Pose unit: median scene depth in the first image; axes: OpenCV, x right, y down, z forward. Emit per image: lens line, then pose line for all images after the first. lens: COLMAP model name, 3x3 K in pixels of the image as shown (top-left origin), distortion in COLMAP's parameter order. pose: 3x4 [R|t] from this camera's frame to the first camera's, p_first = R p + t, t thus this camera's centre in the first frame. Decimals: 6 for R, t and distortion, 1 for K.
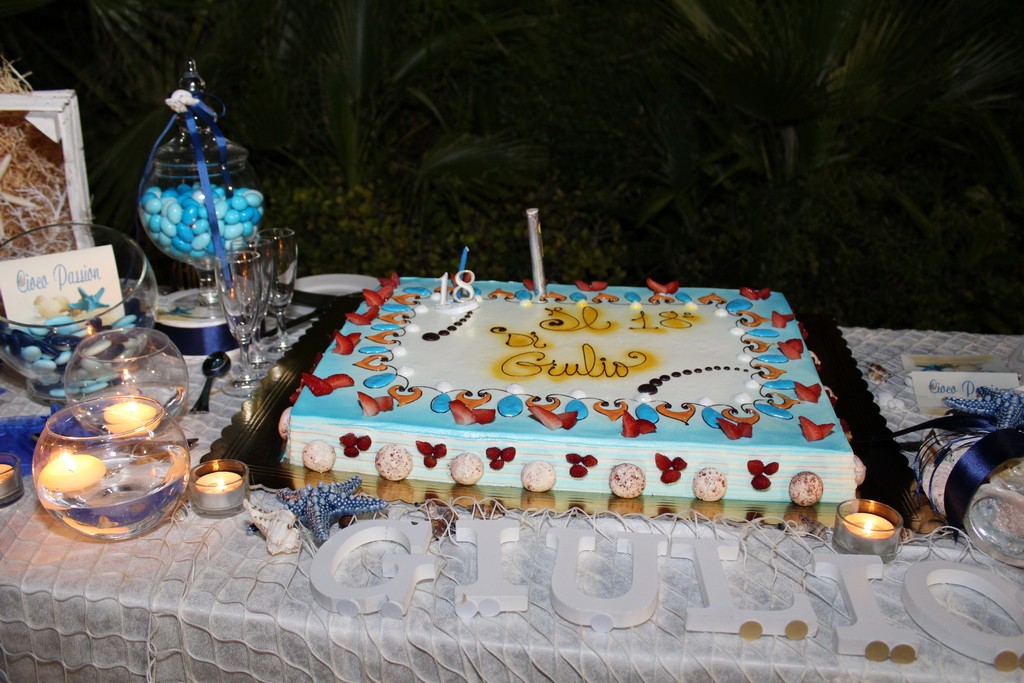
lens RADIAL K [[870.3, 0, 502.1], [0, 870.3, 343.5], [0, 0, 1]] dist [-0.157707, 0.128530]
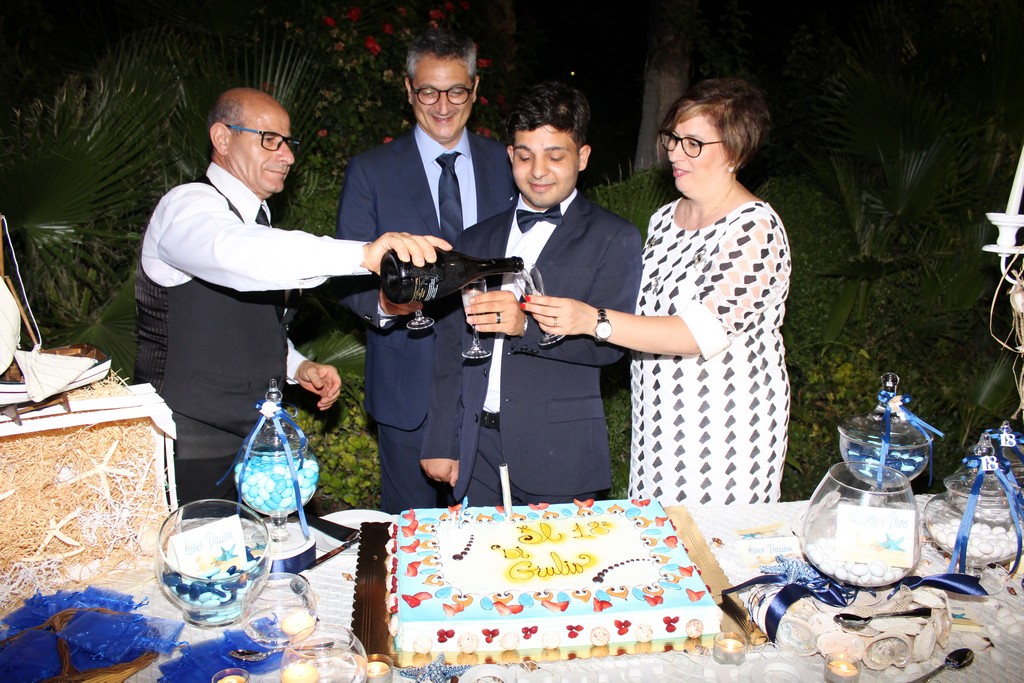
lens RADIAL K [[870.3, 0, 515.9], [0, 870.3, 345.9], [0, 0, 1]] dist [-0.157707, 0.128530]
pose [[0.971278, -0.051173, 0.232382, -0.313425], [0.081439, 0.989113, -0.122573, -0.181467], [-0.223579, 0.137977, 0.964870, -0.585596]]
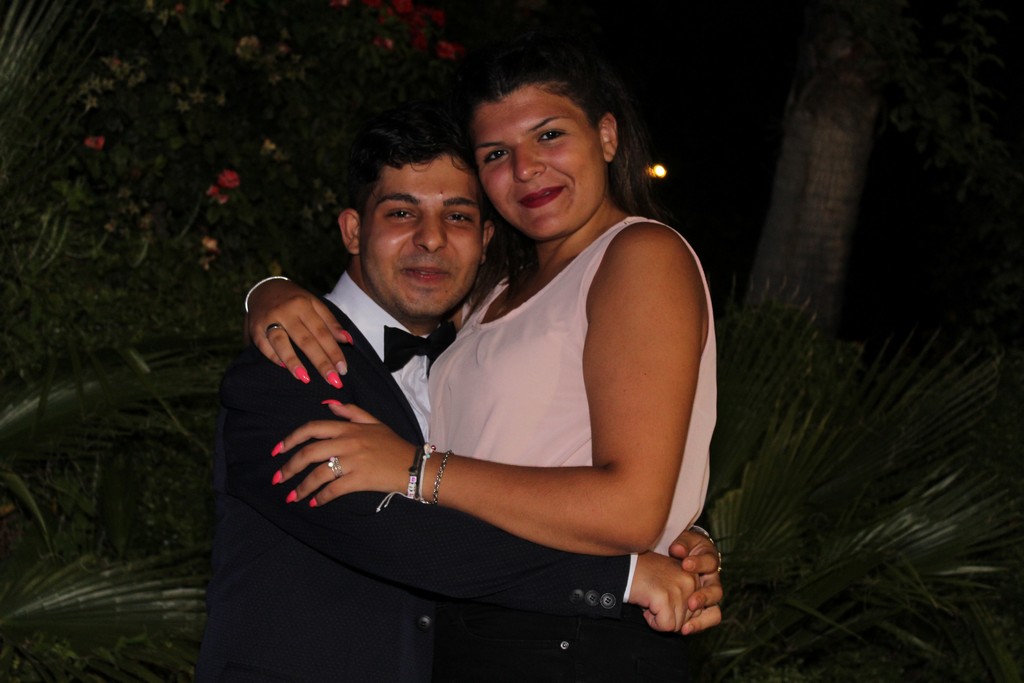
lens RADIAL K [[1764.6, 0, 512.6], [0, 1764.6, 343.1], [0, 0, 1]] dist [0.019819, 0.000000]
pose [[0.966549, 0.110584, 0.231416, -0.172169], [-0.040765, 0.957043, -0.287066, -0.178899], [-0.253220, 0.268030, 0.929537, -0.509889]]
